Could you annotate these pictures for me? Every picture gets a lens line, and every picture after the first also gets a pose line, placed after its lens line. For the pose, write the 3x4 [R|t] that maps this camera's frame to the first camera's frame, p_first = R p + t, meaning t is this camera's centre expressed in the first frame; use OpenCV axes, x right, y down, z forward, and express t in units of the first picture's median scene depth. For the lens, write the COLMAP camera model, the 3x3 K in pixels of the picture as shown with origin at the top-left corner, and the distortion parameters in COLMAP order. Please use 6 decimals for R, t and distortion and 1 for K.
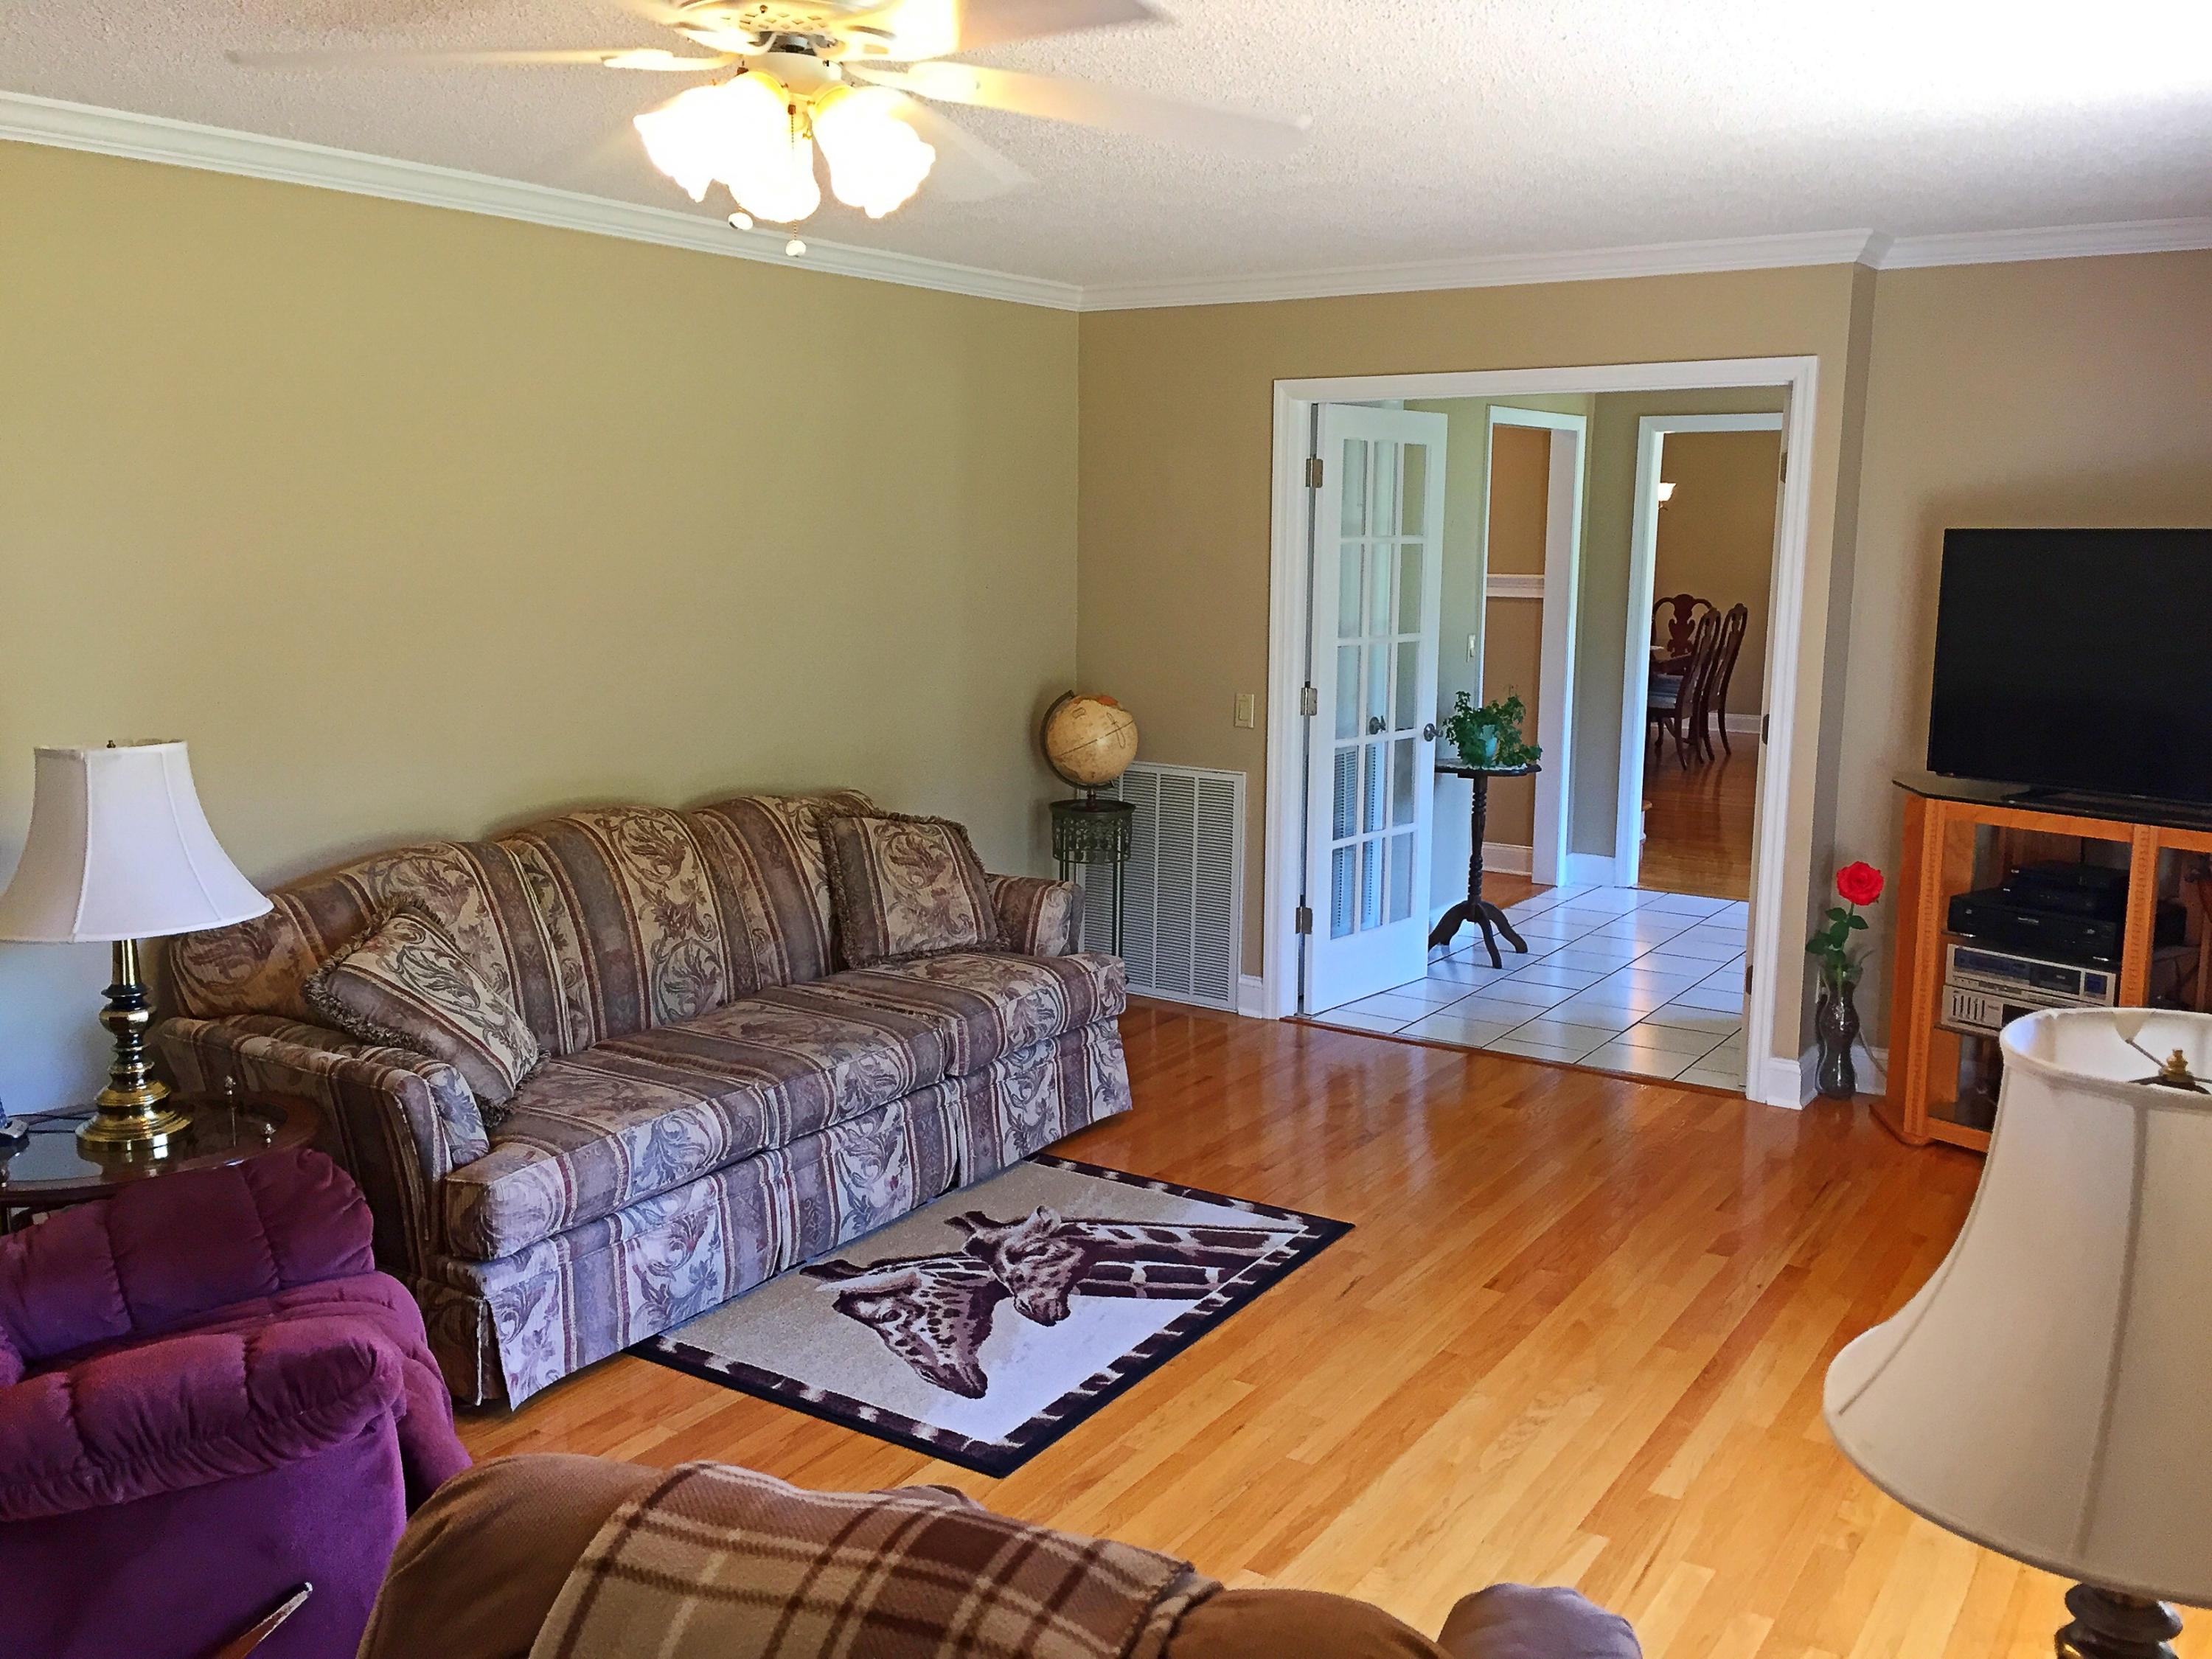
lens RADIAL K [[1887.0, 0, 1097.2], [0, 1887.0, 826.9], [0, 0, 1]] dist [0.042639, -0.008569]
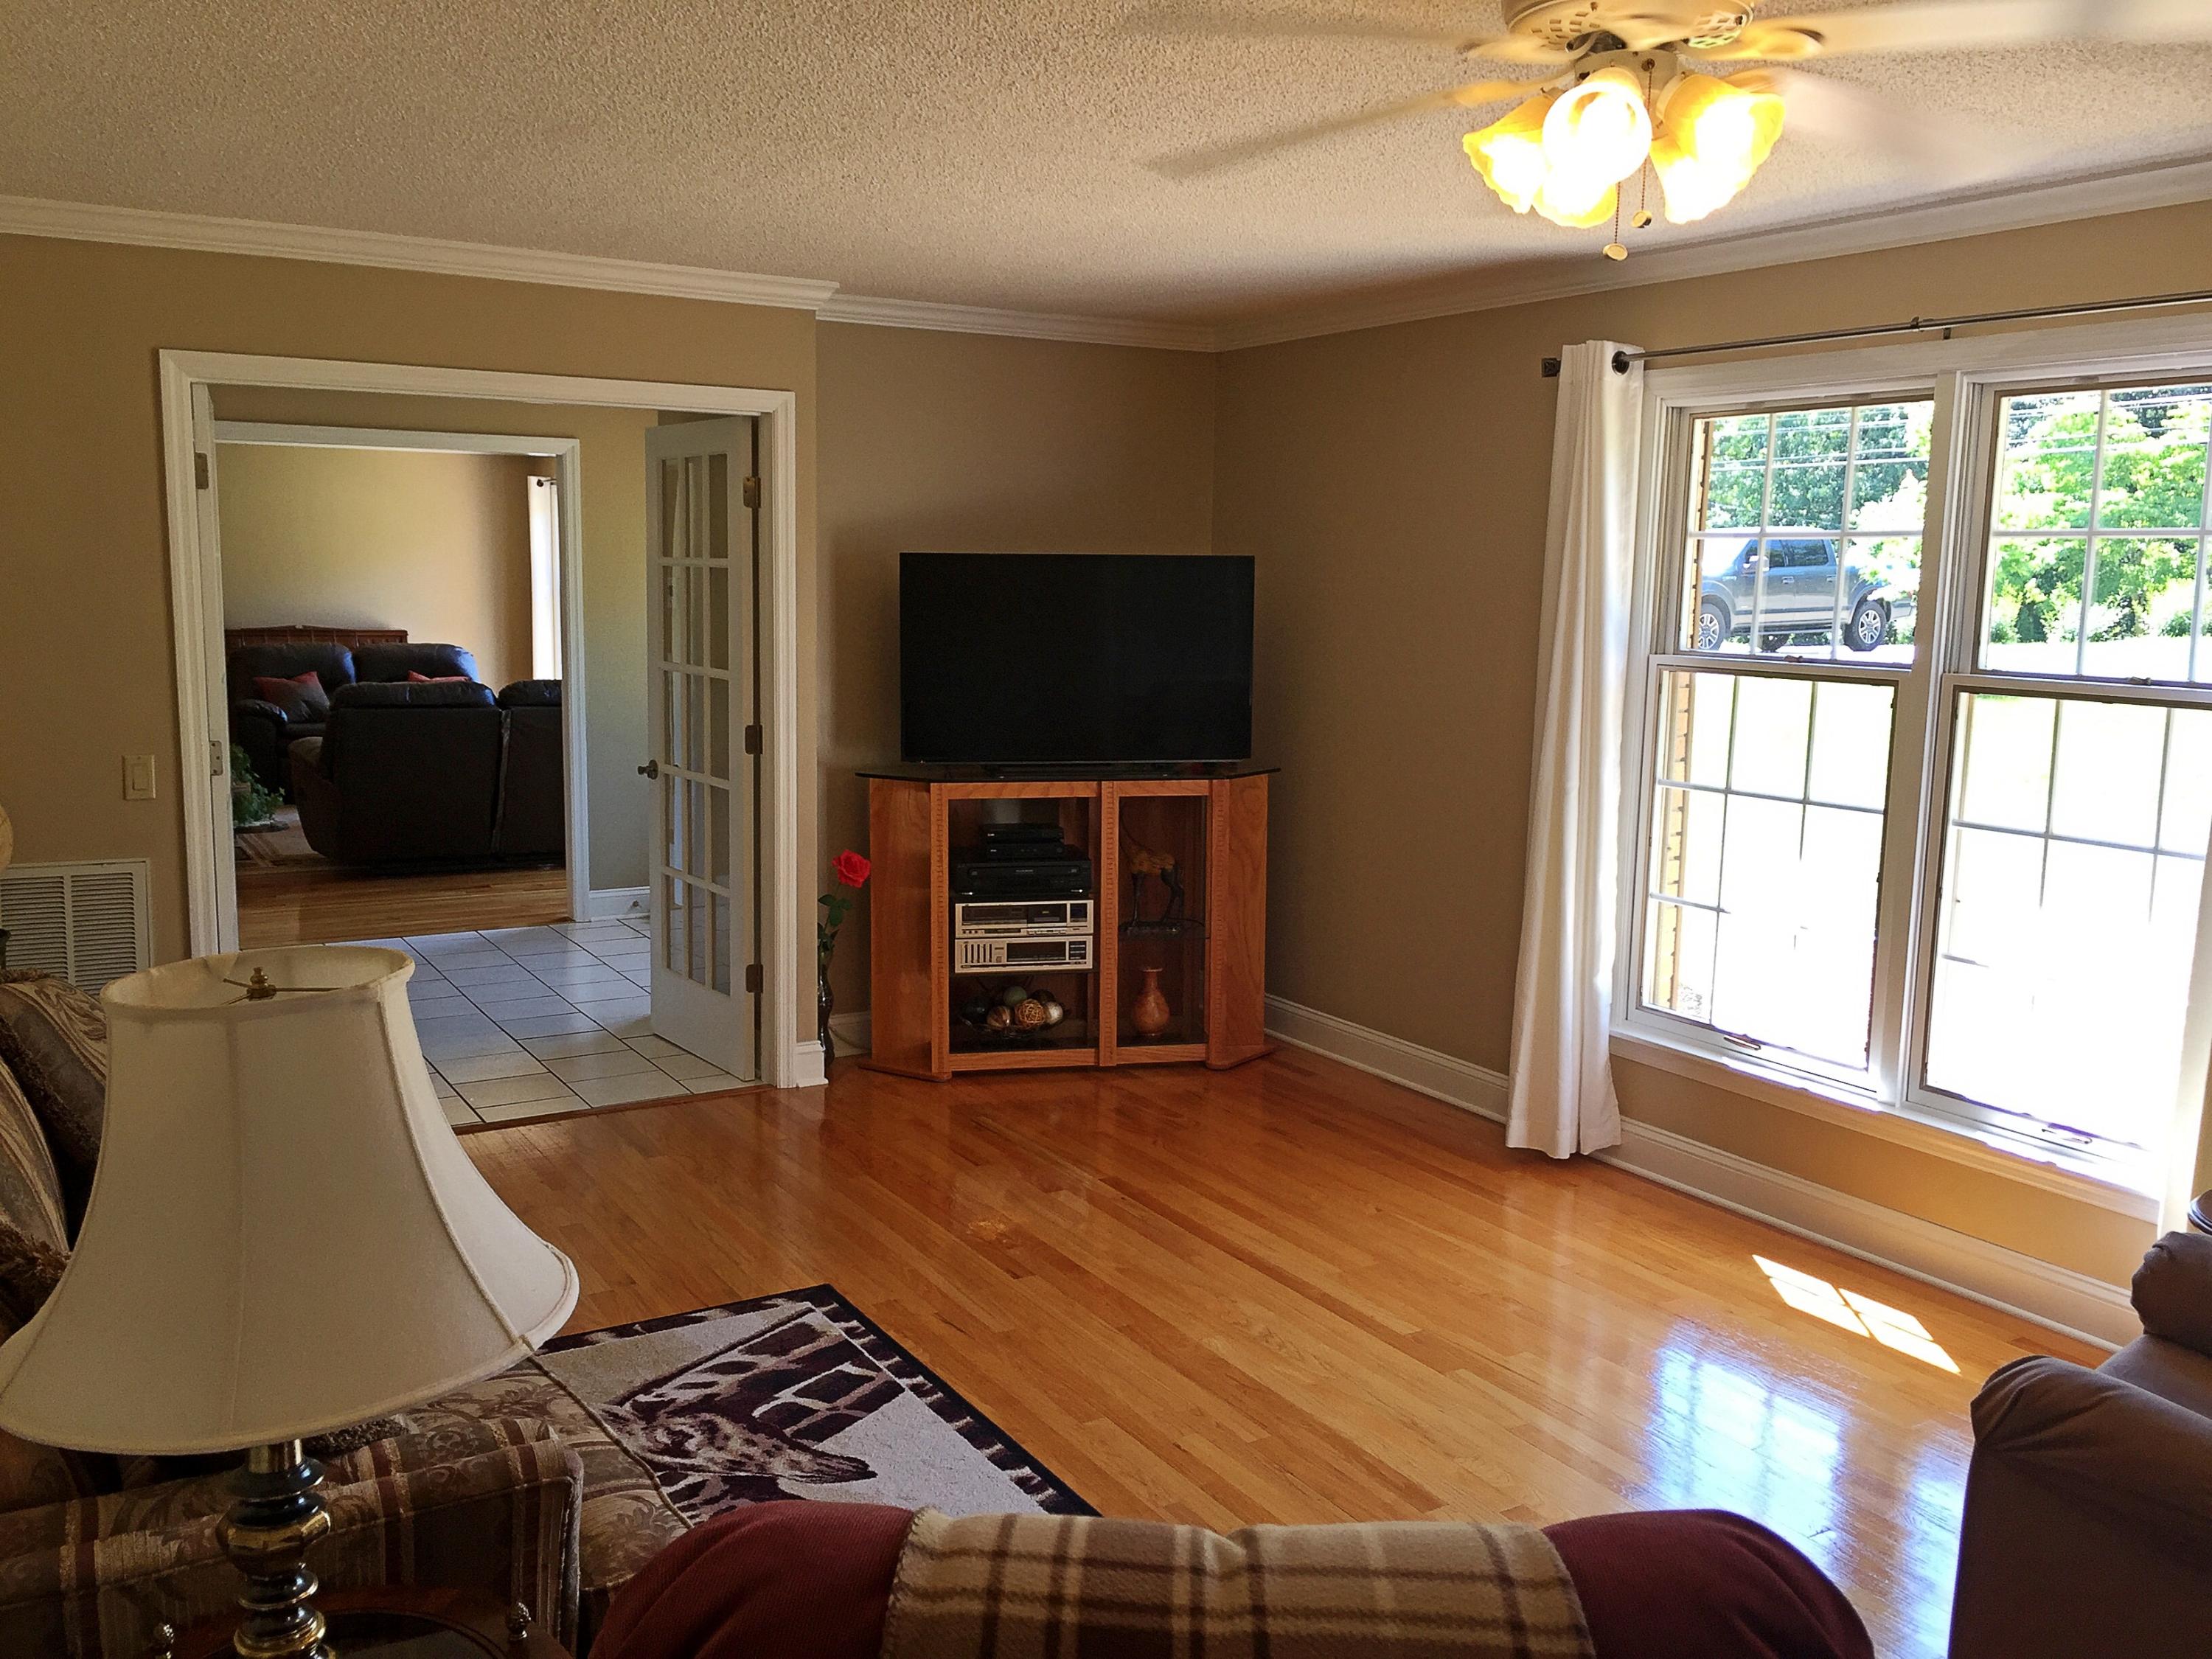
lens RADIAL K [[1887.0, 0, 1097.8], [0, 1887.0, 824.2], [0, 0, 1]] dist [0.042639, -0.008569]
pose [[0.434552, -0.118352, 0.892837, -0.640651], [0.133692, 0.988822, 0.066007, -0.061397], [-0.890669, 0.090682, 0.445517, 0.459326]]
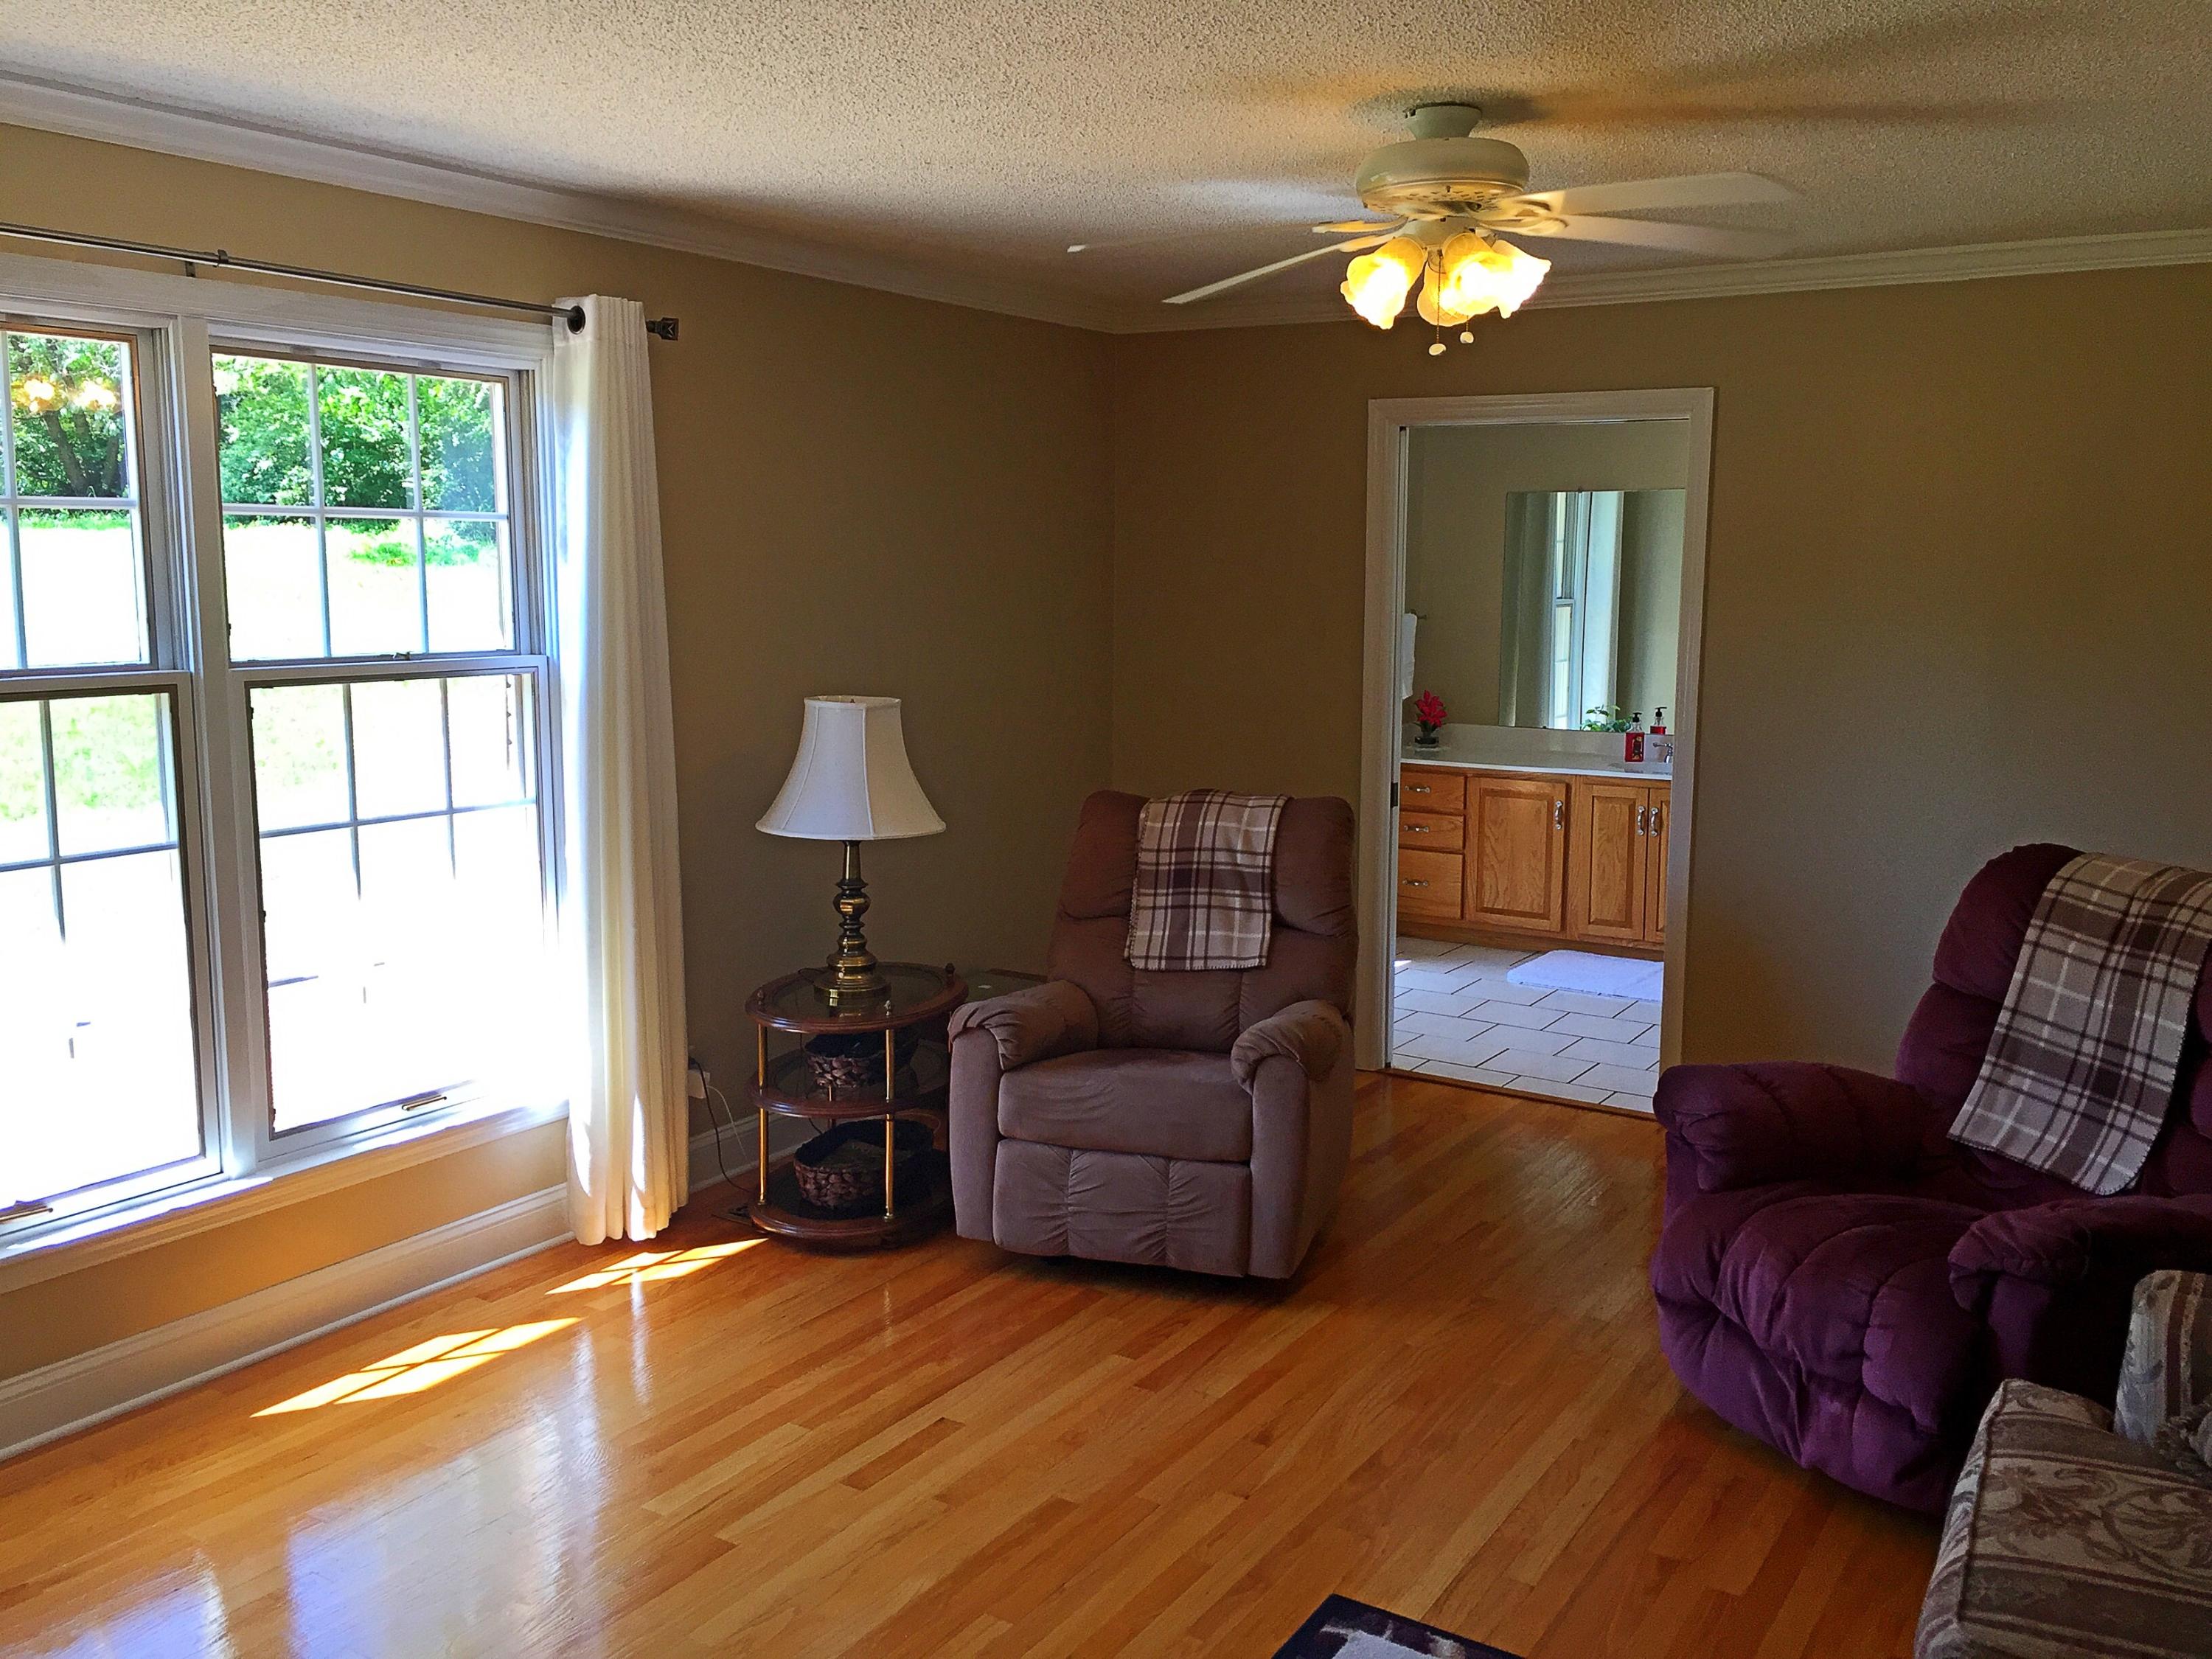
lens RADIAL K [[1869.0, 0, 1106.1], [0, 1869.0, 838.2], [0, 0, 1]] dist [0.006298, 0.002449]
pose [[-0.999798, 0.004186, -0.019679, 0.059447], [-0.001960, 0.953189, 0.302368, -0.196759], [0.020024, 0.302346, -0.952988, 1.329103]]
